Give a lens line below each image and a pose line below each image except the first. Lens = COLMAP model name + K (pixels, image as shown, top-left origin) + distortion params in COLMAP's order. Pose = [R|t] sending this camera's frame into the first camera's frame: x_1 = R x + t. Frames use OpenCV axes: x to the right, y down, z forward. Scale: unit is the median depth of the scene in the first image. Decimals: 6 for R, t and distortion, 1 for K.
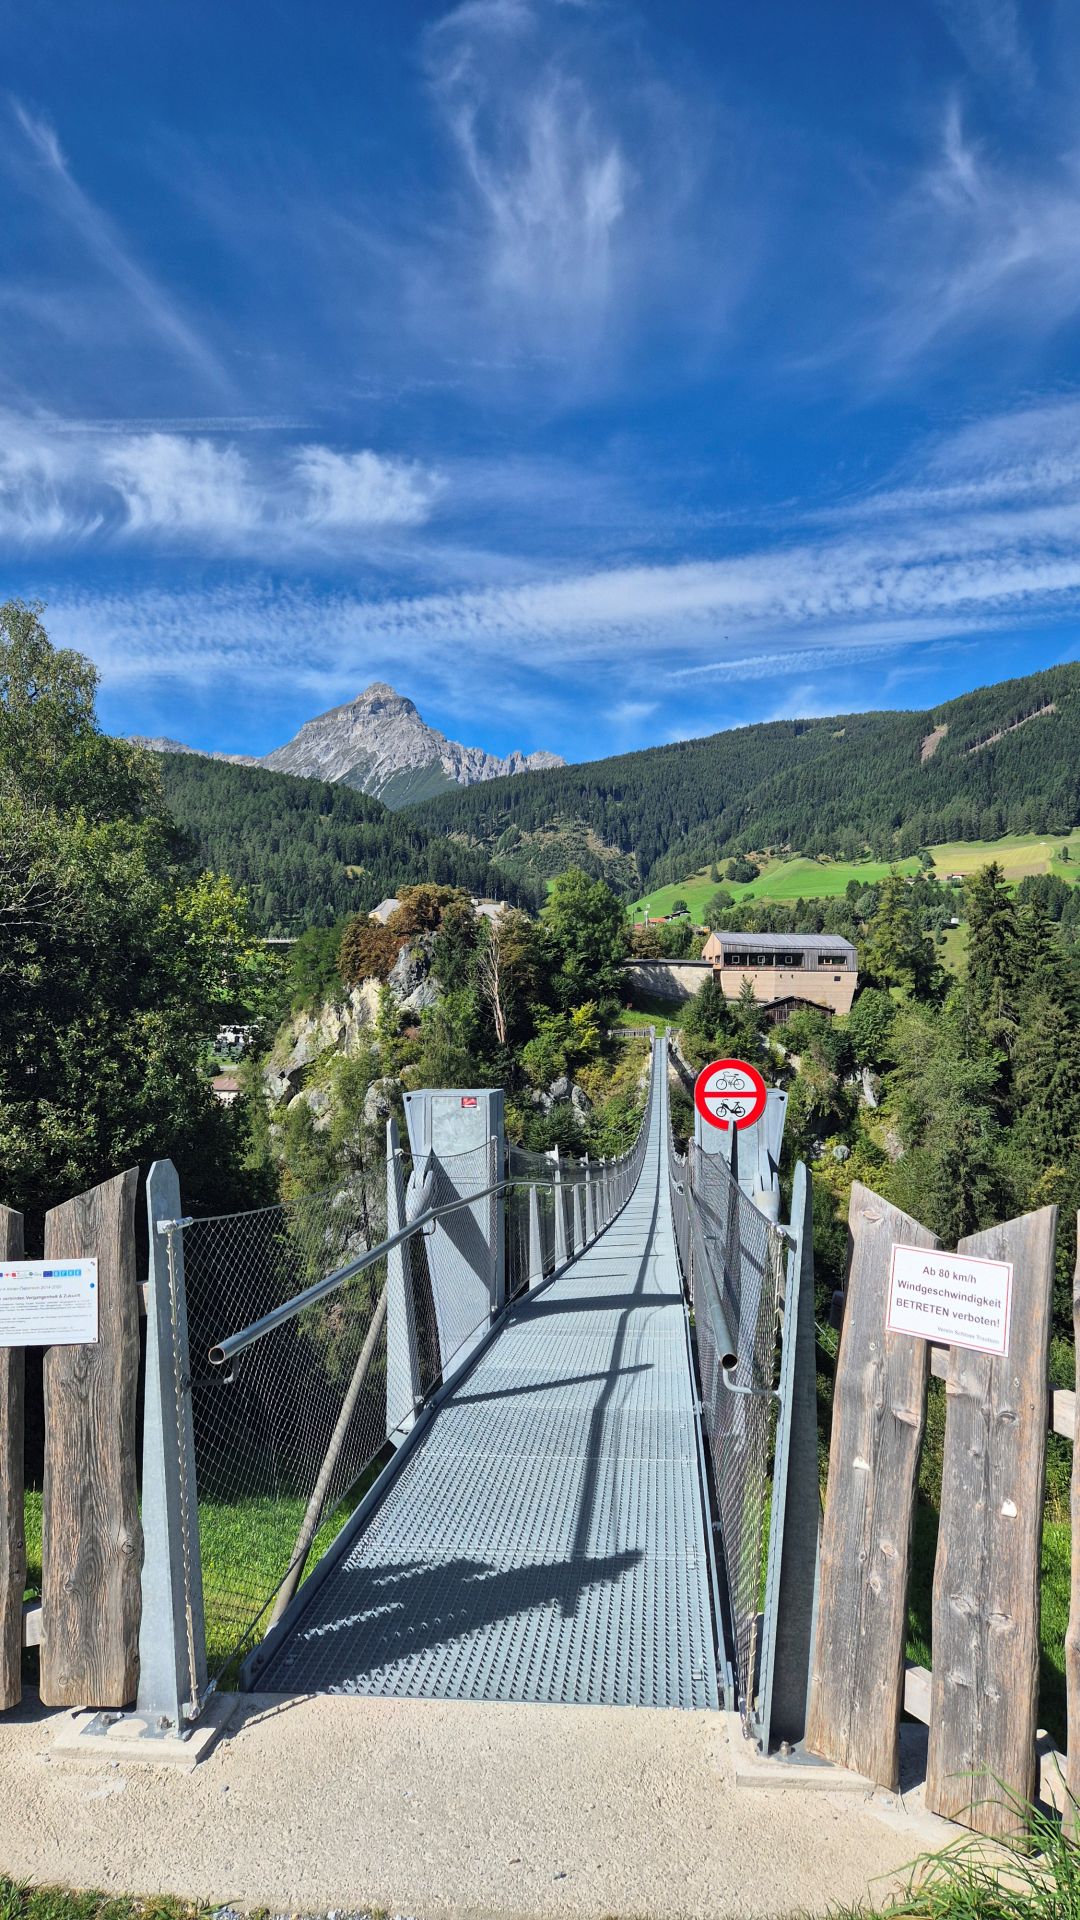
lens RADIAL K [[1316.2, 0, 539.6], [0, 1316.2, 968.1], [0, 0, 1]] dist [0.046889, -0.000520]
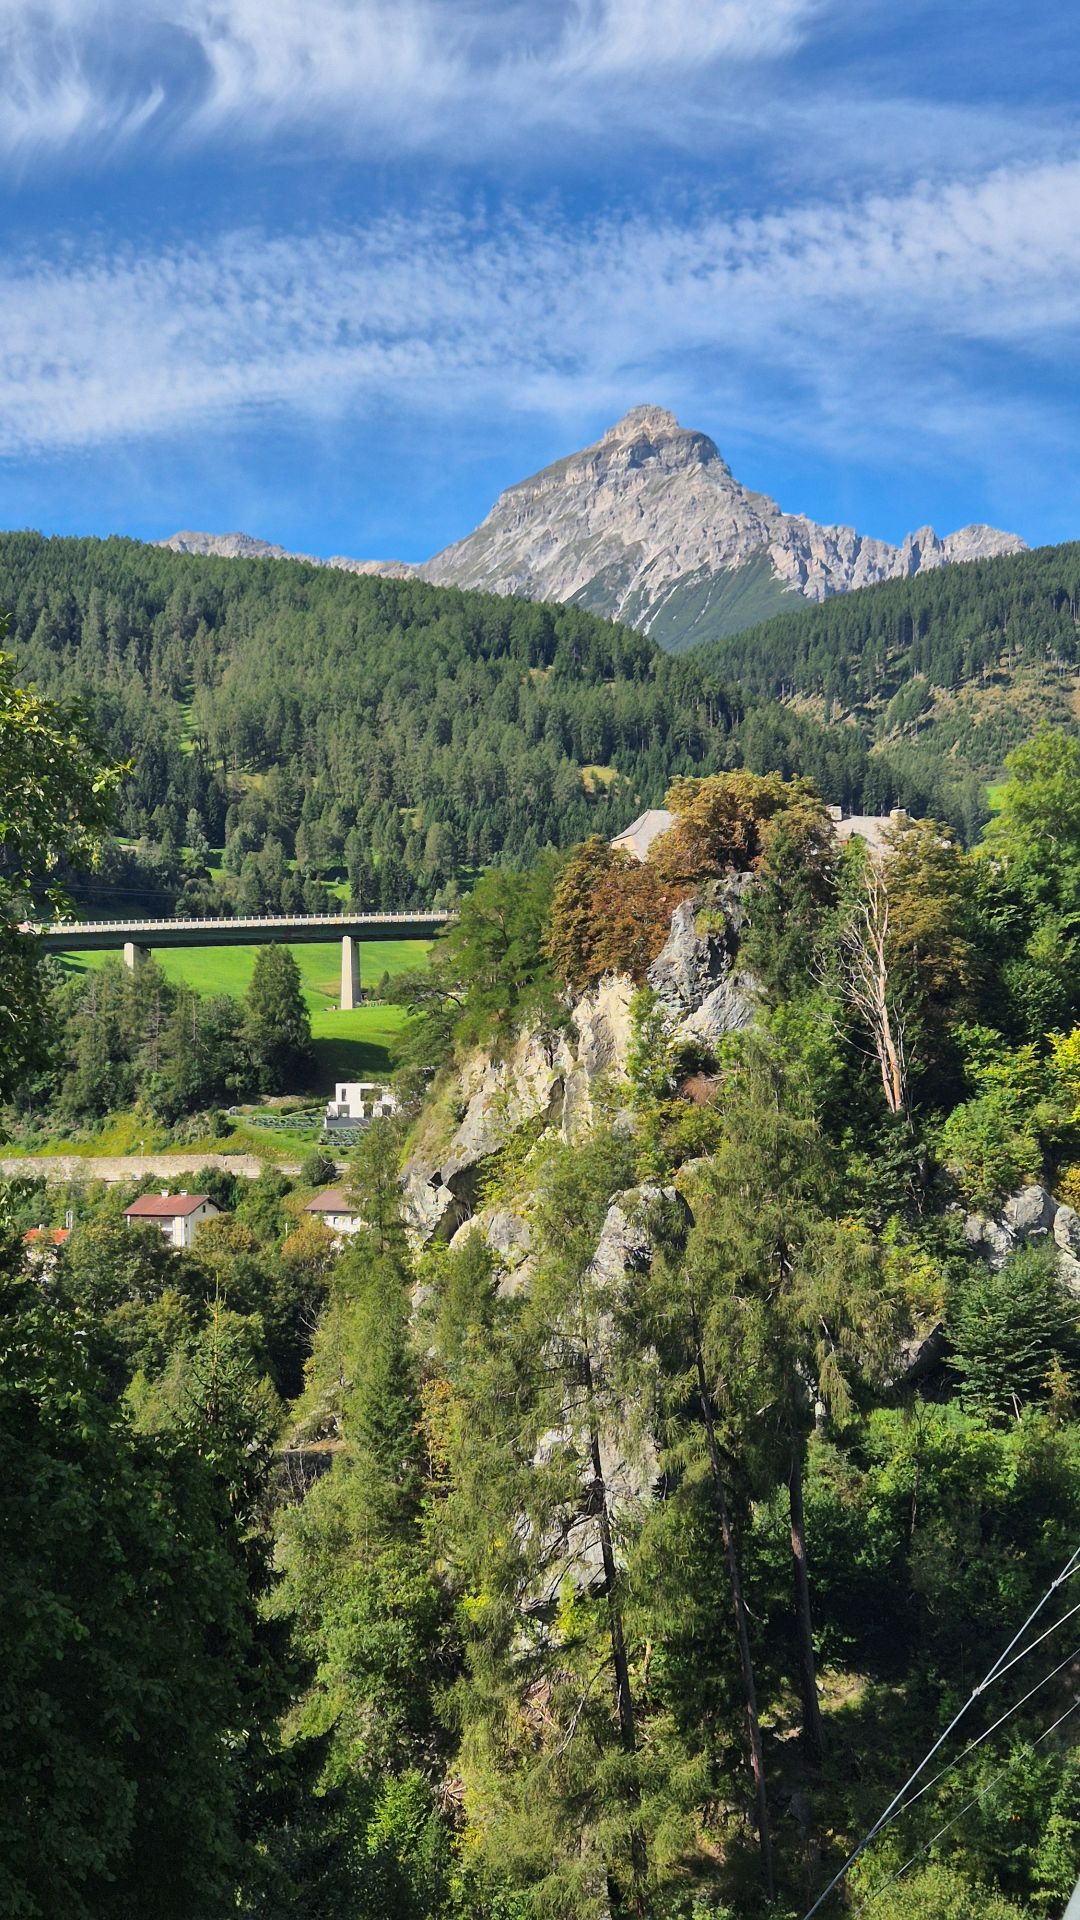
lens RADIAL K [[2432.7, 0, 554.9], [0, 2432.7, 966.1], [0, 0, 1]] dist [0.085704, 0.000000]
pose [[0.985519, -0.012813, -0.169082, -0.001384], [0.011178, 0.999881, -0.010621, 0.013024], [0.169198, 0.008577, 0.985545, 0.131189]]
